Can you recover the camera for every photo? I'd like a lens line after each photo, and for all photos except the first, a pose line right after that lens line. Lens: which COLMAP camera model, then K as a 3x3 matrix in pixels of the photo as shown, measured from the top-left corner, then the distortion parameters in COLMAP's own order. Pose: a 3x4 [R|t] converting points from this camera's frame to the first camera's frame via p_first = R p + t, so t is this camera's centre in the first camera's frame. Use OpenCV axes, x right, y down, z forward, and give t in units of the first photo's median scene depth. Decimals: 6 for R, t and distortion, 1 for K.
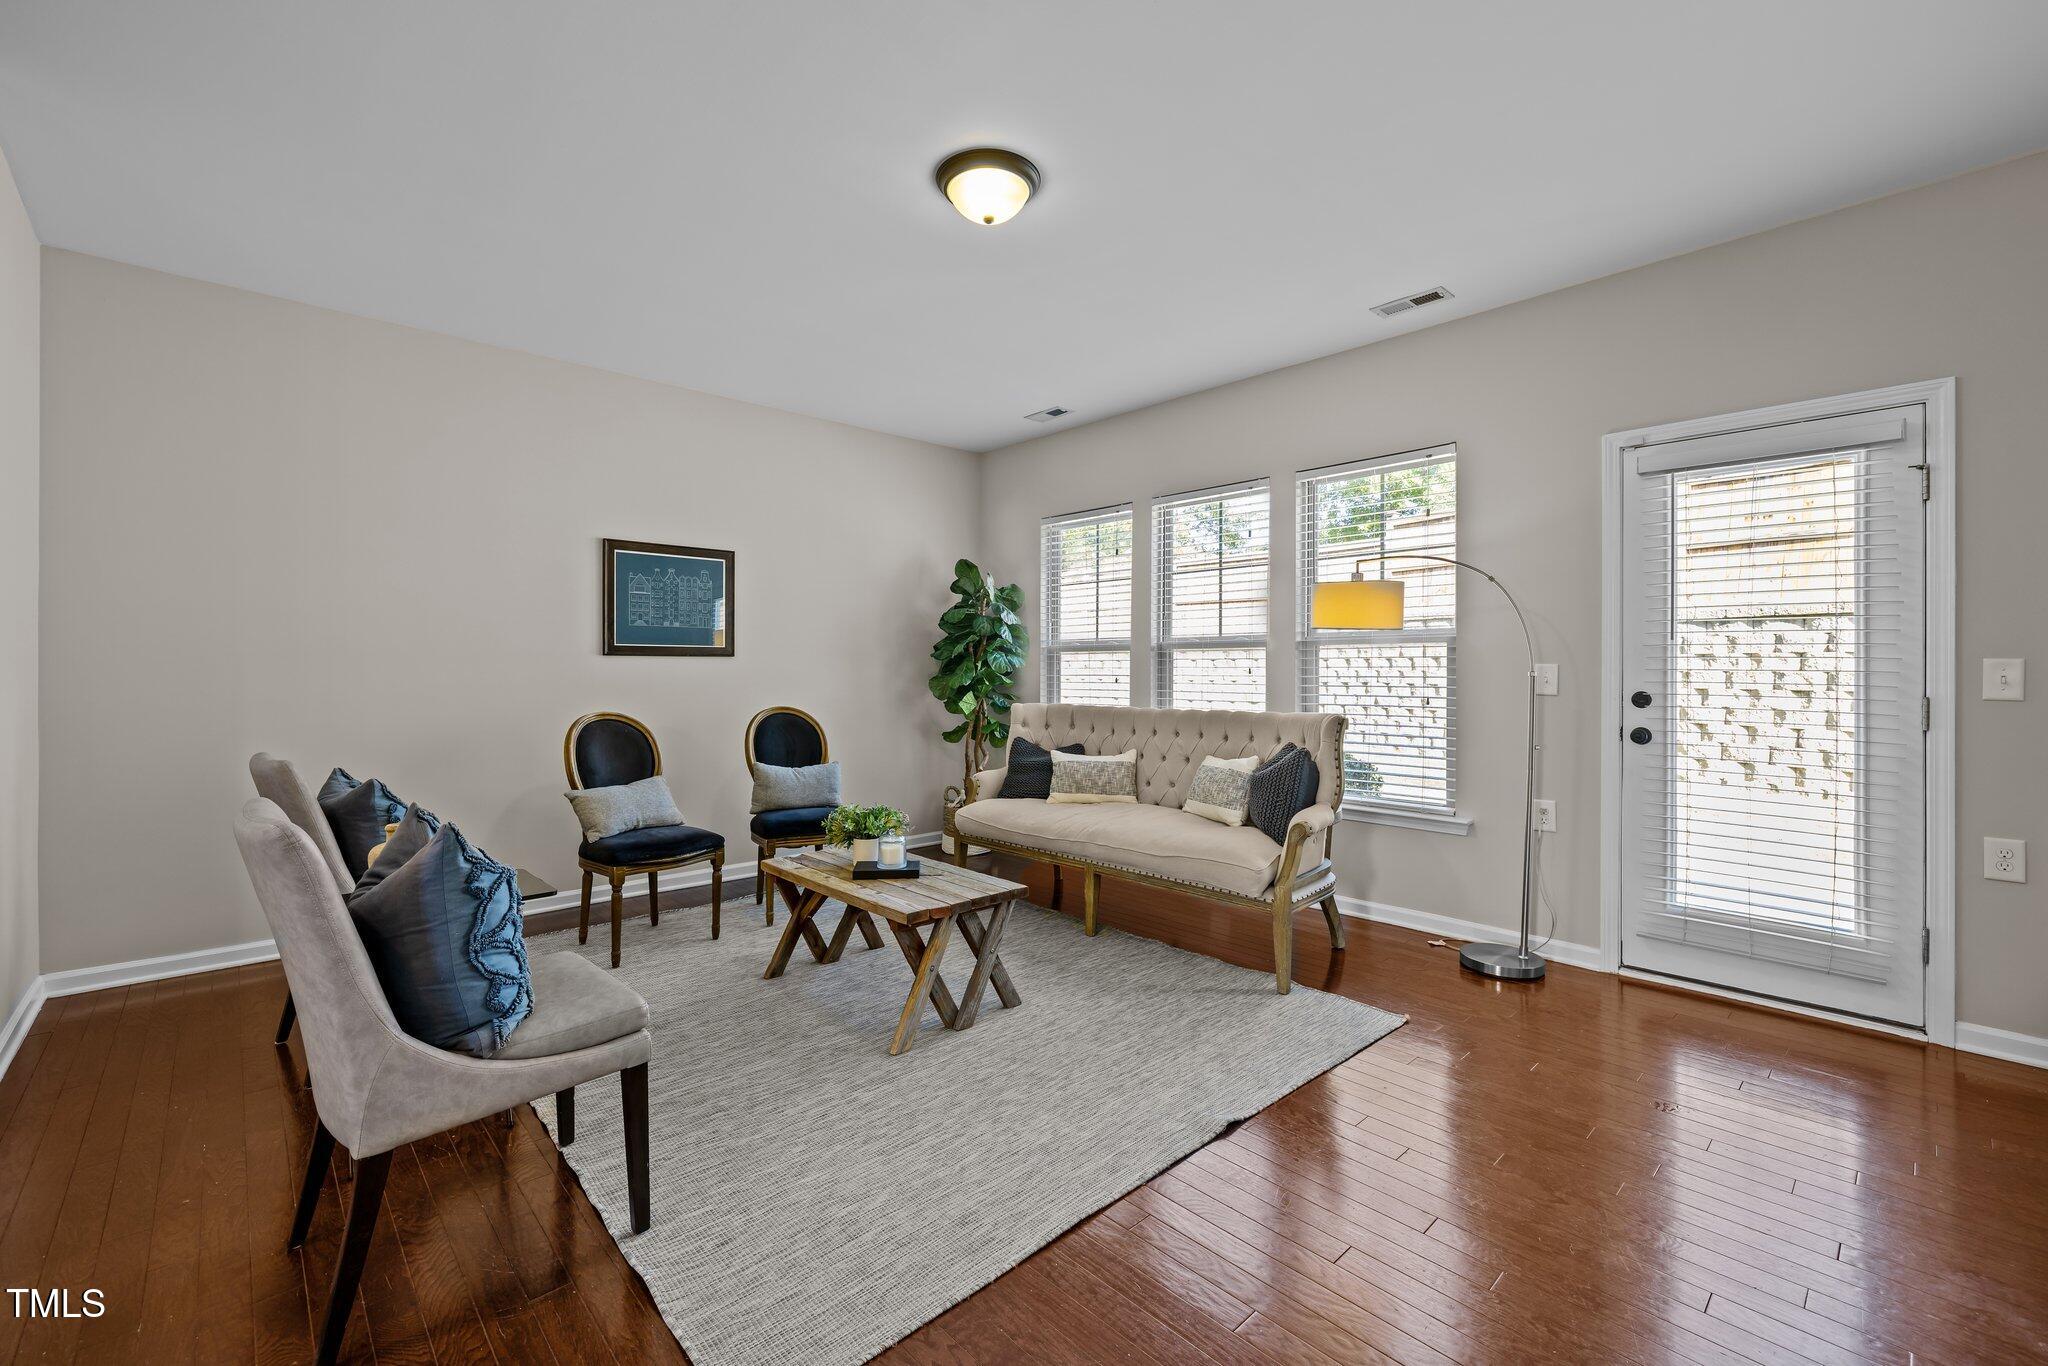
lens RADIAL K [[858.2, 0, 1020.3], [0, 858.2, 669.3], [0, 0, 1]] dist [-0.002125, 0.001841]
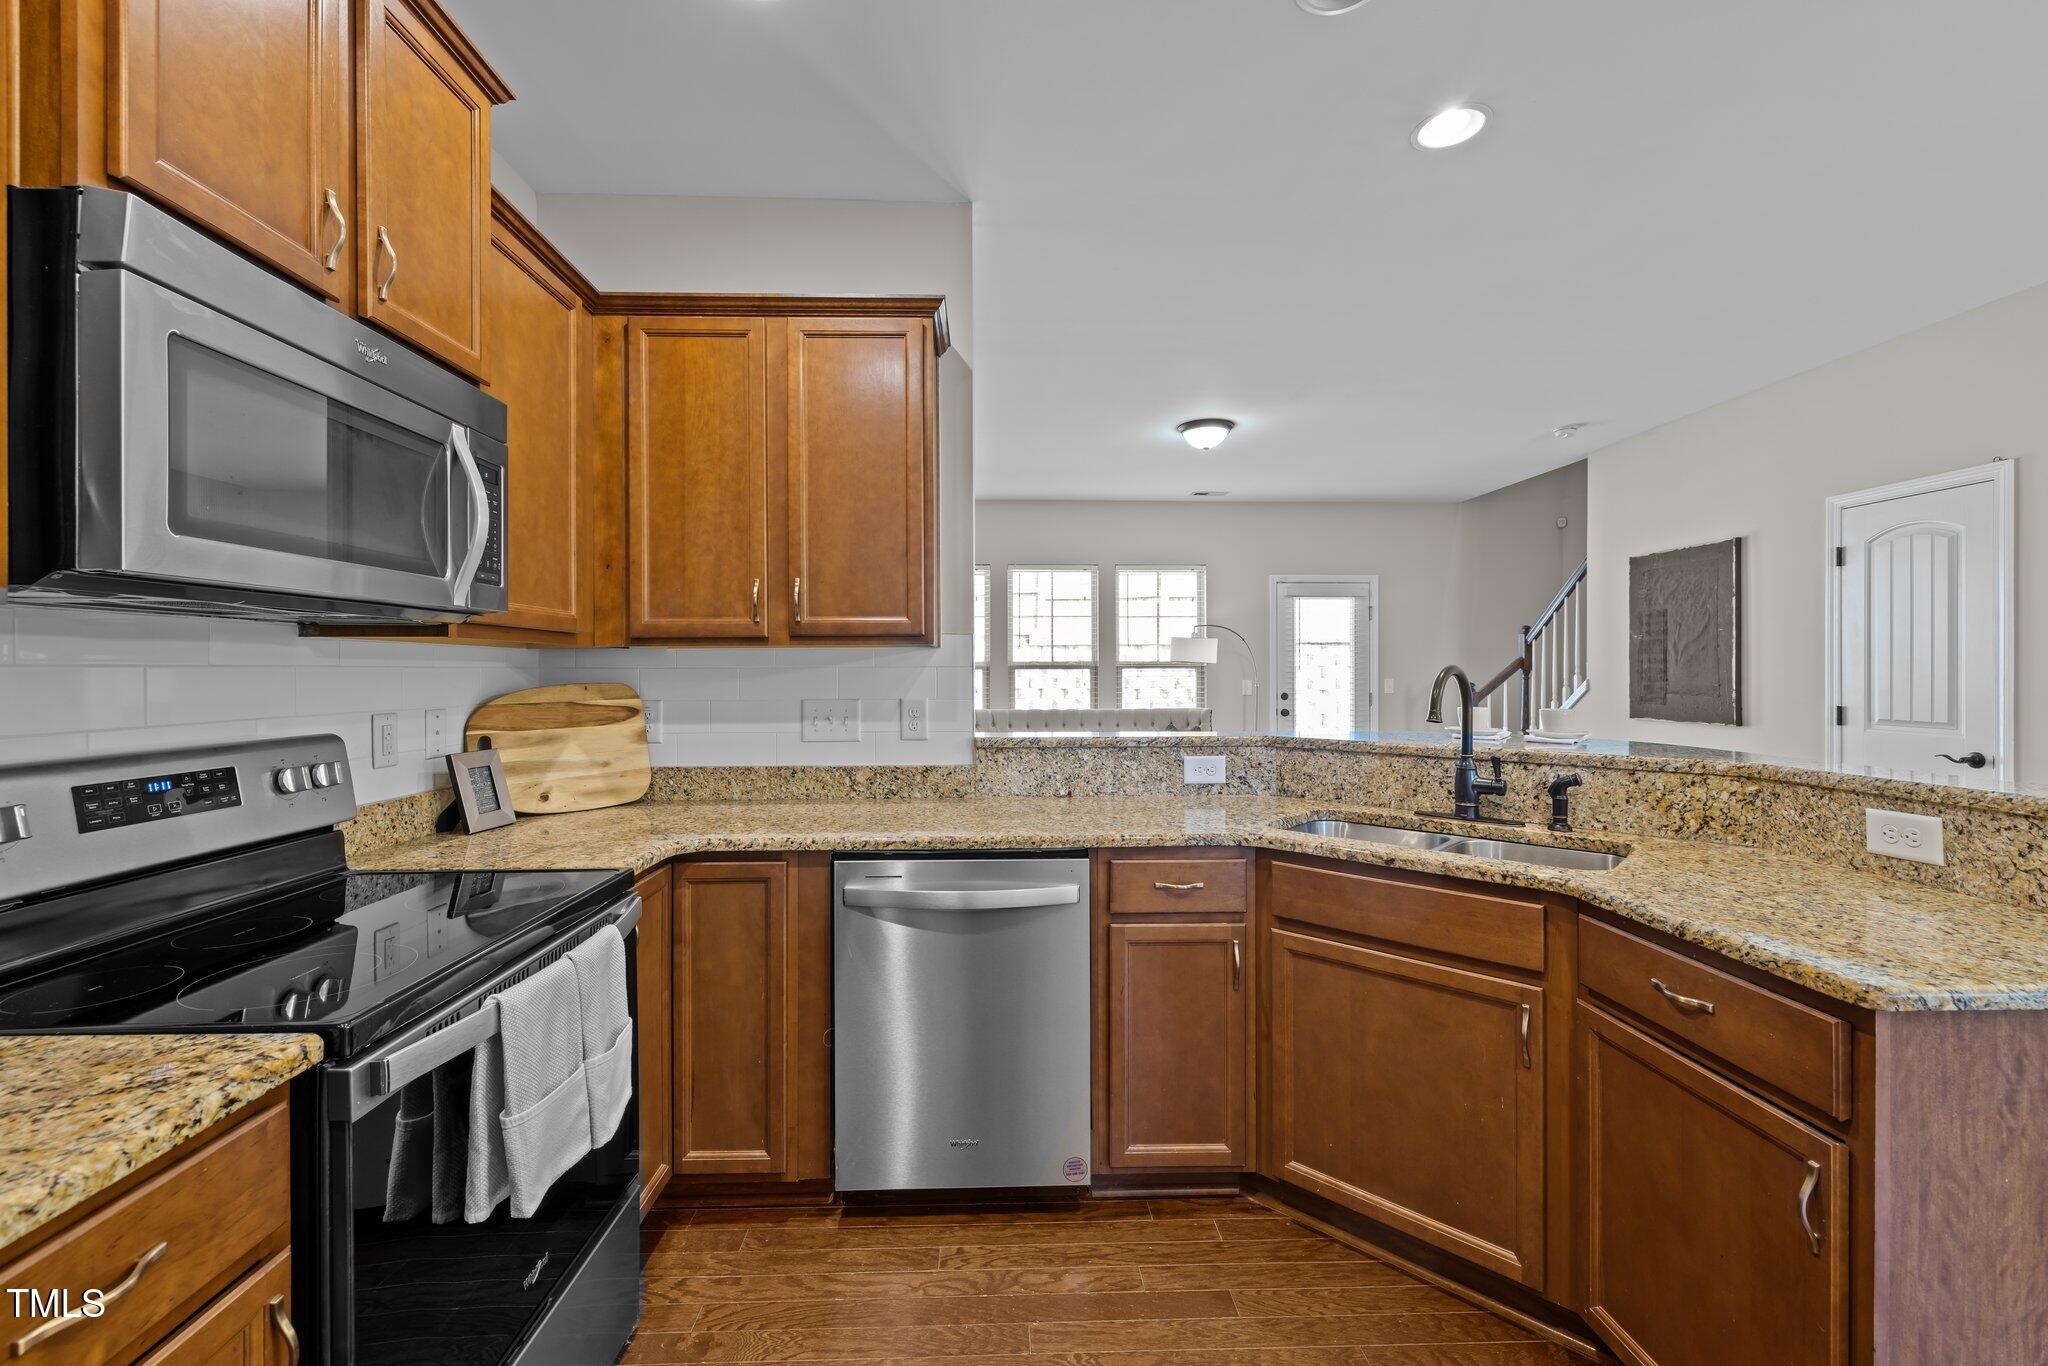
lens RADIAL K [[858.2, 0, 1016.1], [0, 858.2, 671.8], [0, 0, 1]] dist [-0.002125, 0.001841]
pose [[0.654521, -0.002020, 0.756041, -1.144043], [0.001026, 0.999998, 0.001783, -0.026026], [-0.756043, -0.000392, 0.654522, 0.059199]]
